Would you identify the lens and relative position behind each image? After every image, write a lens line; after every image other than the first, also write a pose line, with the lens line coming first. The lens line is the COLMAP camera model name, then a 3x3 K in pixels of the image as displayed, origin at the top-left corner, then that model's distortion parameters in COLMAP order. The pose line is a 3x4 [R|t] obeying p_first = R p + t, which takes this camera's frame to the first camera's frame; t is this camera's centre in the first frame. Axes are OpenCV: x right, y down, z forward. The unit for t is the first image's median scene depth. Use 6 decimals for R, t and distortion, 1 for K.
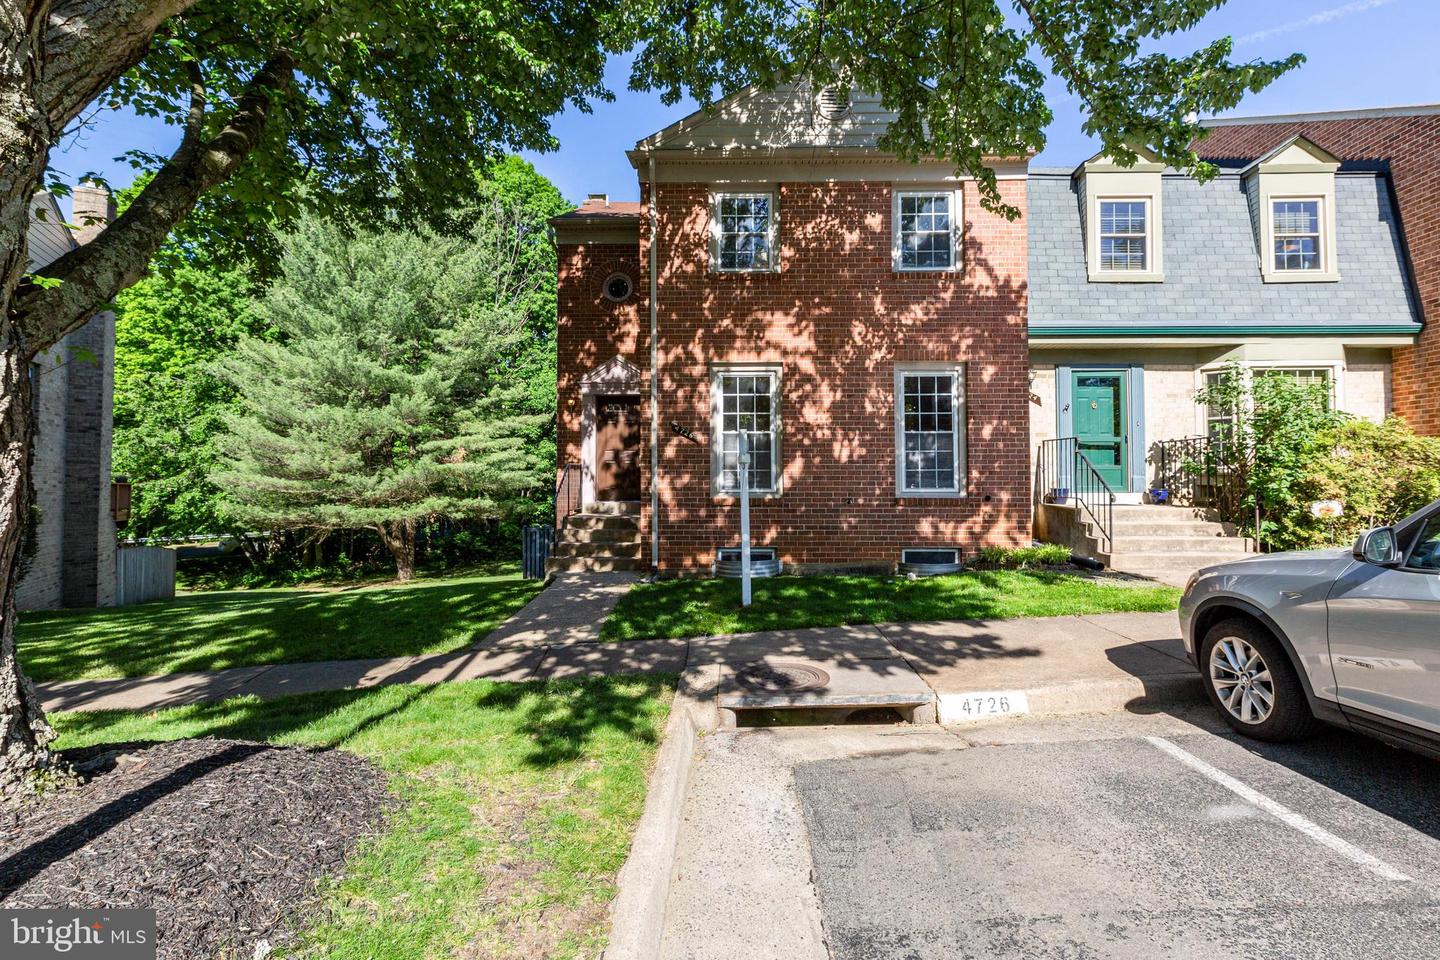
lens RADIAL K [[680.9, 0, 722.3], [0, 680.9, 438.4], [0, 0, 1]] dist [-0.001400, -0.000309]
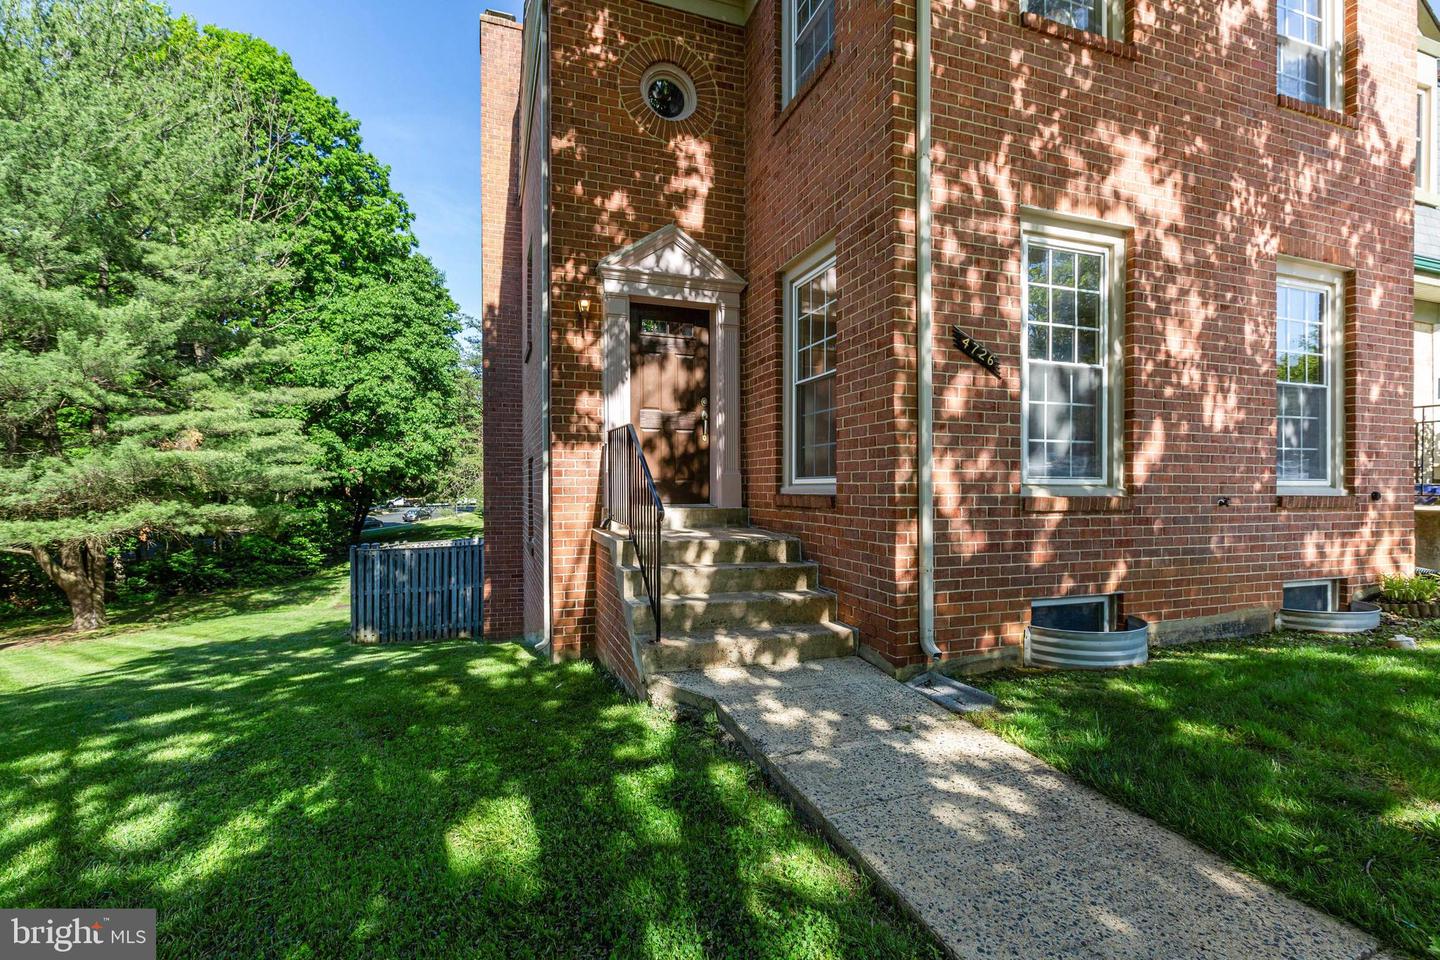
lens RADIAL K [[642.9, 0, 723.8], [0, 642.9, 472.0], [0, 0, 1]] dist [0.000973, -0.000577]
pose [[0.932671, 0.006624, 0.360668, -0.292069], [-0.023374, 0.998840, 0.042098, 0.041371], [-0.359971, -0.047694, 0.931744, 0.515850]]
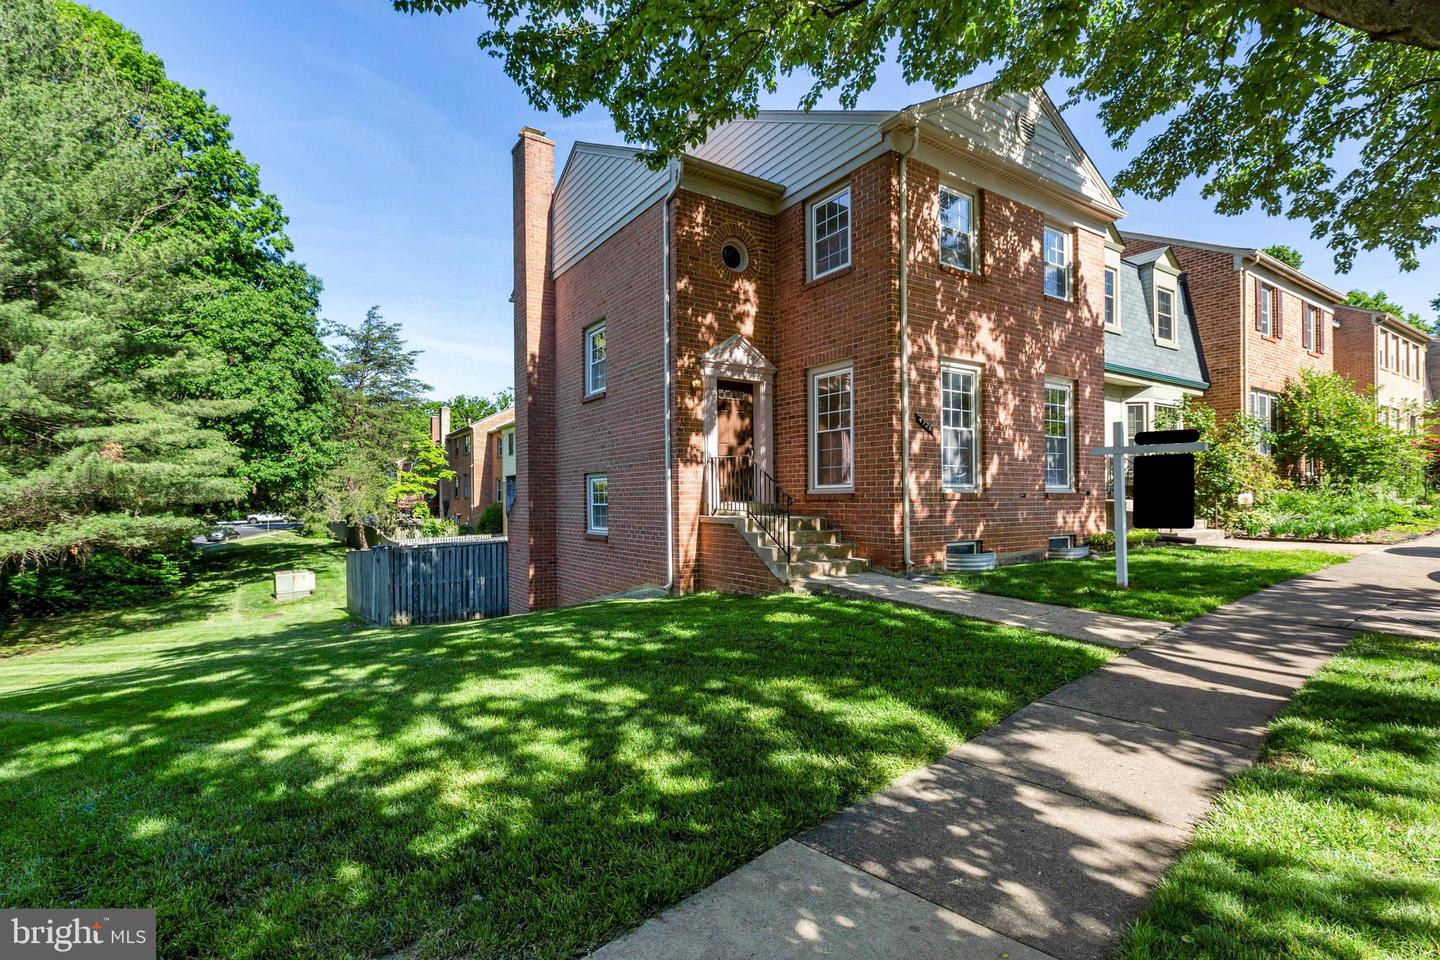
lens RADIAL K [[669.5, 0, 712.3], [0, 669.5, 476.3], [0, 0, 1]] dist [0.000781, 0.000284]
pose [[0.817935, 0.010892, 0.575208, -0.665633], [-0.029827, 0.999279, 0.023491, 0.037385], [-0.574538, -0.036371, 0.817670, 0.310718]]
